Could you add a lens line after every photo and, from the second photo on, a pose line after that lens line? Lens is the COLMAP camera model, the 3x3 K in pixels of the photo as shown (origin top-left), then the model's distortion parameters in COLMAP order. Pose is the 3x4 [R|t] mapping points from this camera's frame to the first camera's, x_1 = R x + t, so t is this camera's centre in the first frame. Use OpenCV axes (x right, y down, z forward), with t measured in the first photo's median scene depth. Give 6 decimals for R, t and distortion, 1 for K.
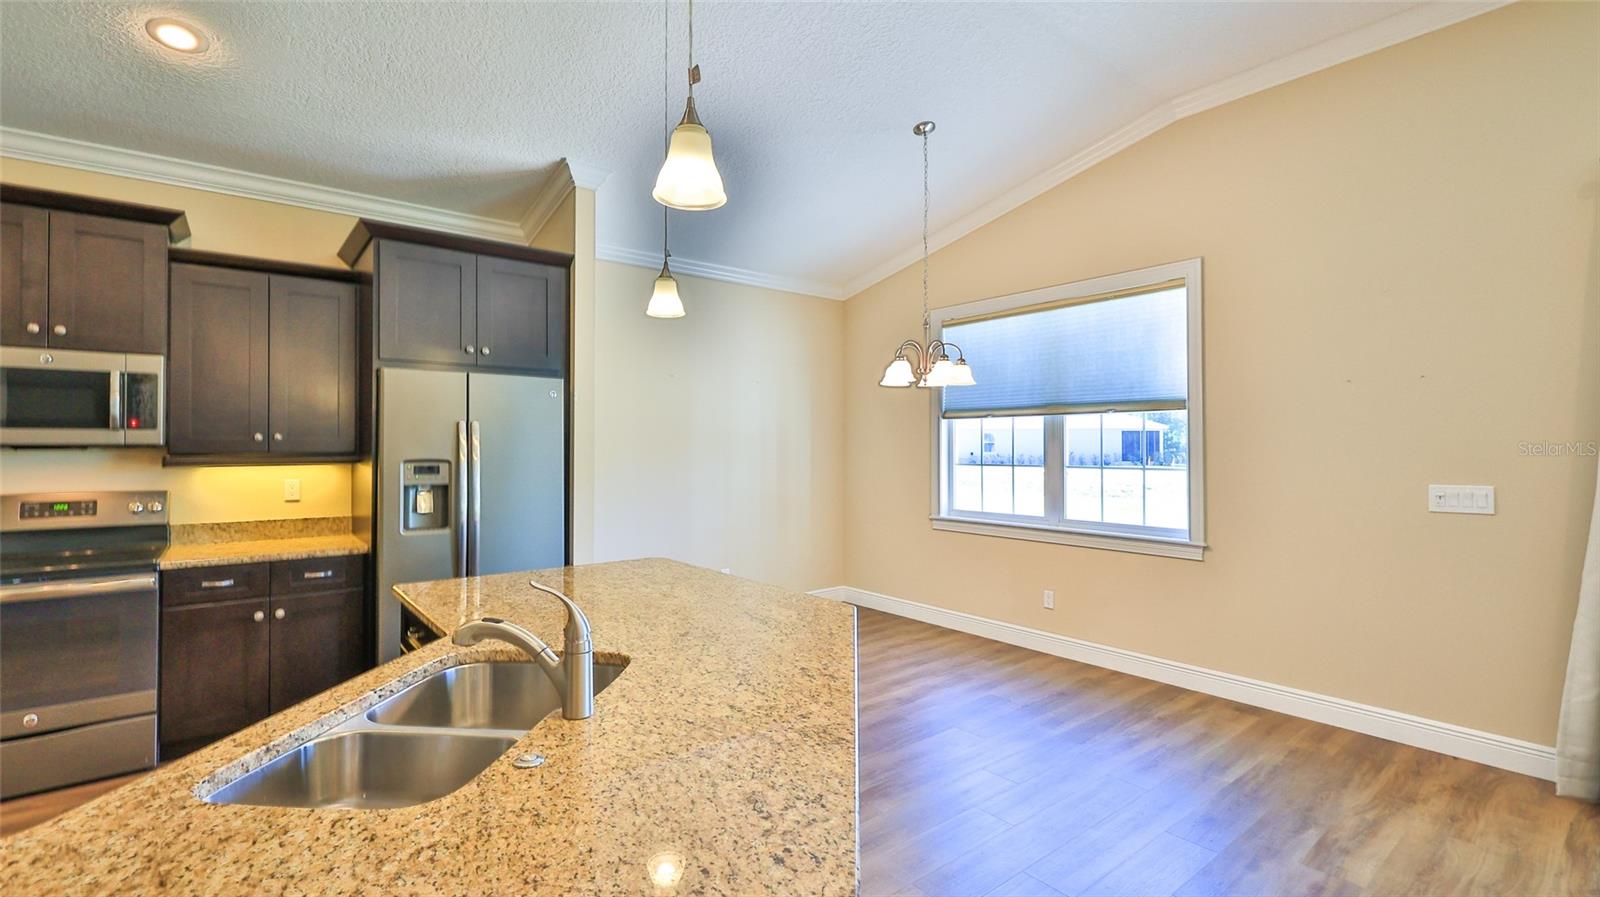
lens RADIAL K [[713.5, 0, 793.3], [0, 713.5, 436.9], [0, 0, 1]] dist [0.009938, 0.000168]
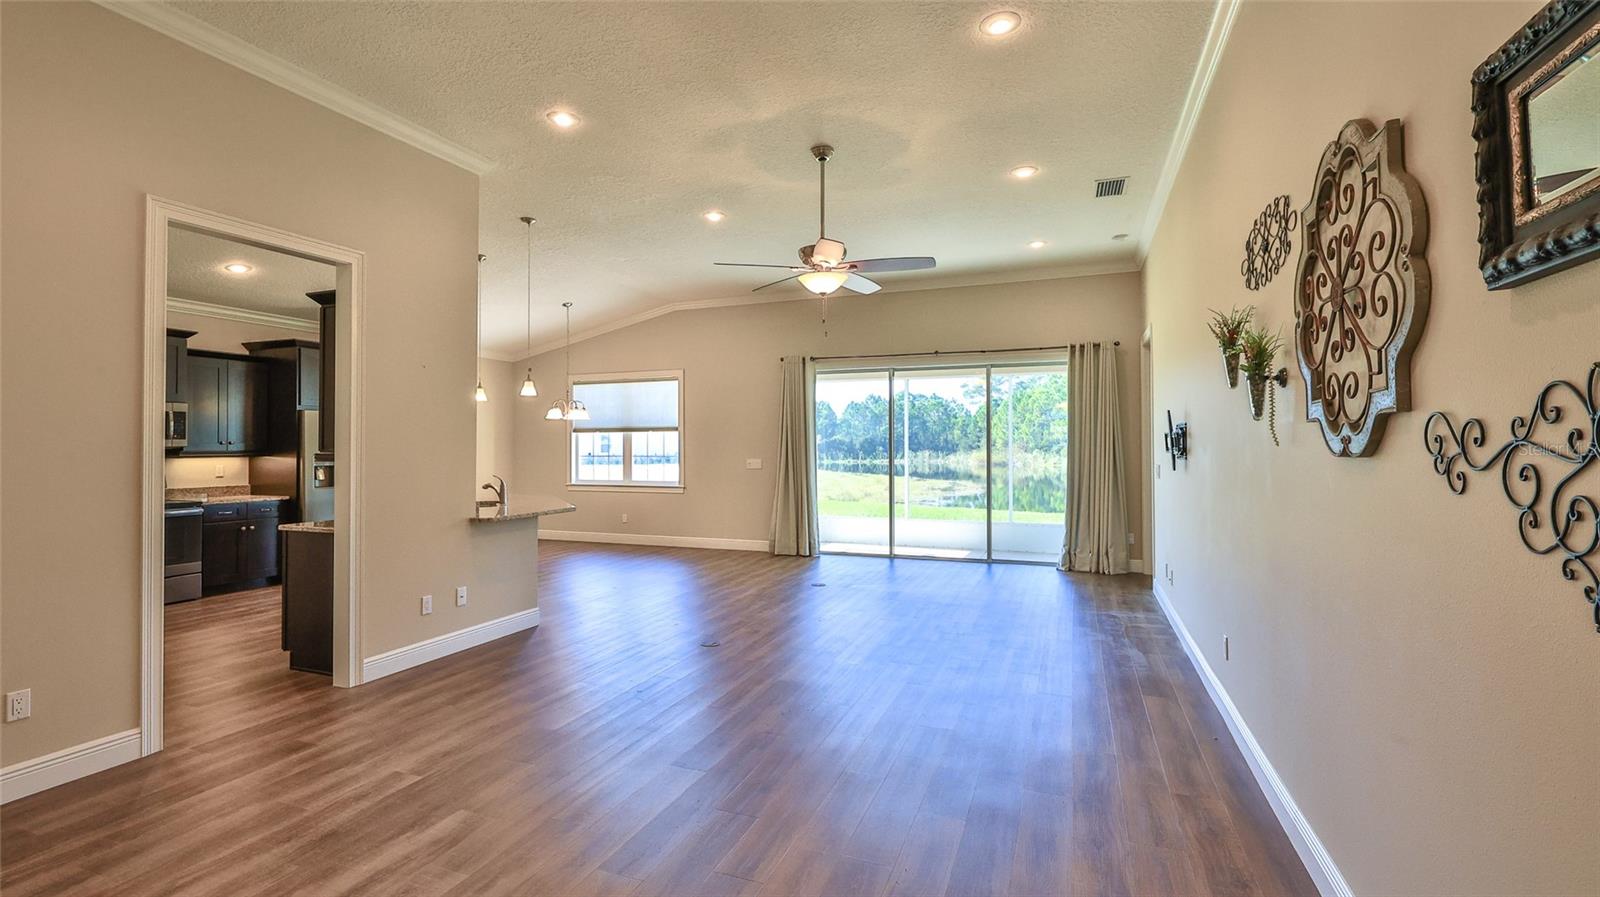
lens RADIAL K [[713.5, 0, 808.2], [0, 713.5, 444.4], [0, 0, 1]] dist [0.009938, 0.000168]
pose [[0.854220, -0.000365, 0.519912, -0.398223], [-0.006314, 0.999919, 0.011077, -0.029472], [-0.519874, -0.012745, 0.854148, -1.556159]]
